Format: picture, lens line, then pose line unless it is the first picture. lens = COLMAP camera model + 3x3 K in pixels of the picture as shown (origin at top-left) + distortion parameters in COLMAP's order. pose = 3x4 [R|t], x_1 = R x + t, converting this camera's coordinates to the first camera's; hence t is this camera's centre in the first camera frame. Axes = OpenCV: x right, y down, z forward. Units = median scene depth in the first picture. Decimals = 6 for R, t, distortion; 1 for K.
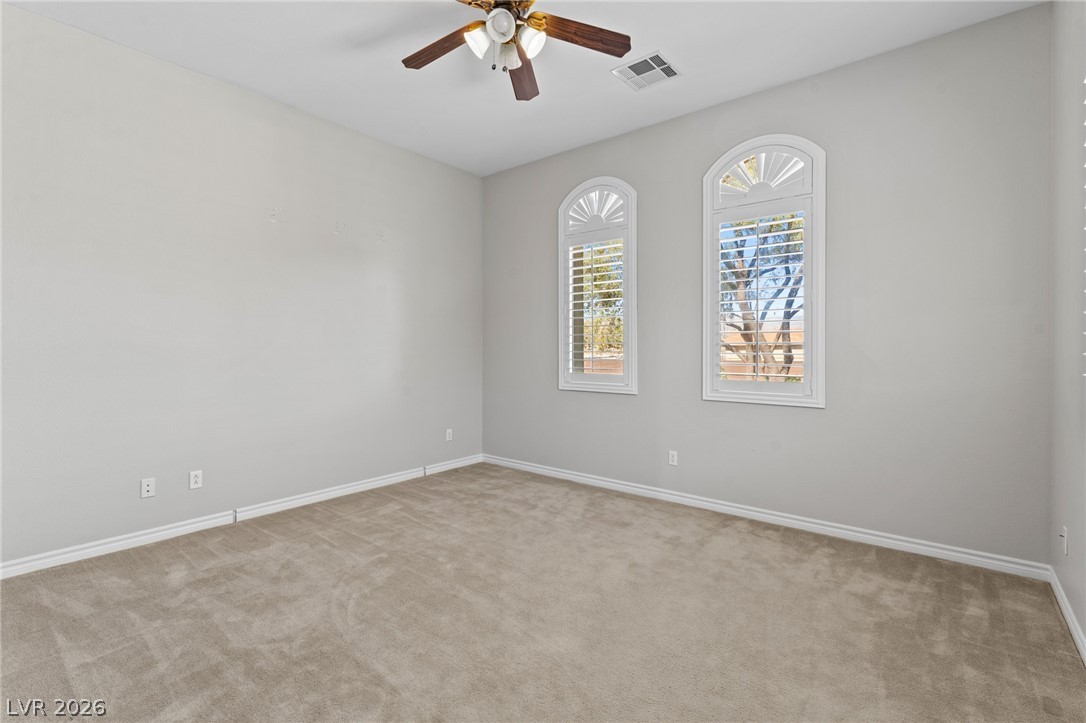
lens RADIAL K [[497.8, 0, 541.9], [0, 497.8, 357.8], [0, 0, 1]] dist [-0.002675, -0.000213]
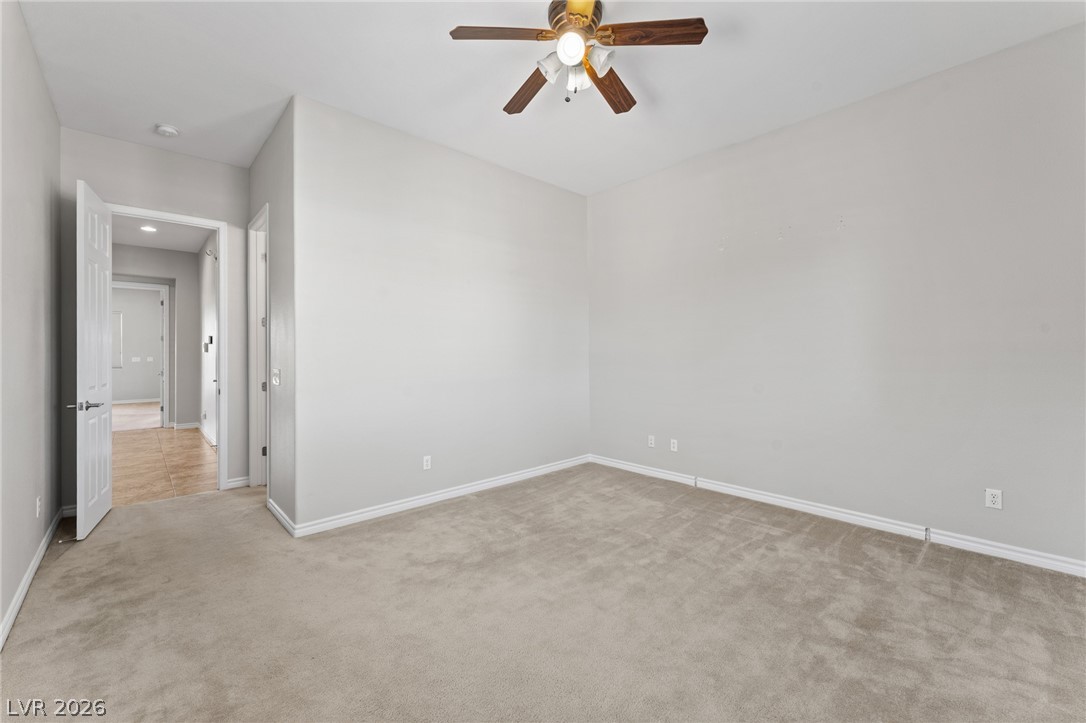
lens RADIAL K [[445.7, 0, 541.8], [0, 445.7, 356.5], [0, 0, 1]] dist [0.004760, 0.000398]
pose [[-0.144890, 0.005163, -0.989434, 0.595837], [-0.019230, 0.999783, 0.008033, -0.015263], [0.989261, 0.020191, -0.144759, 0.739175]]
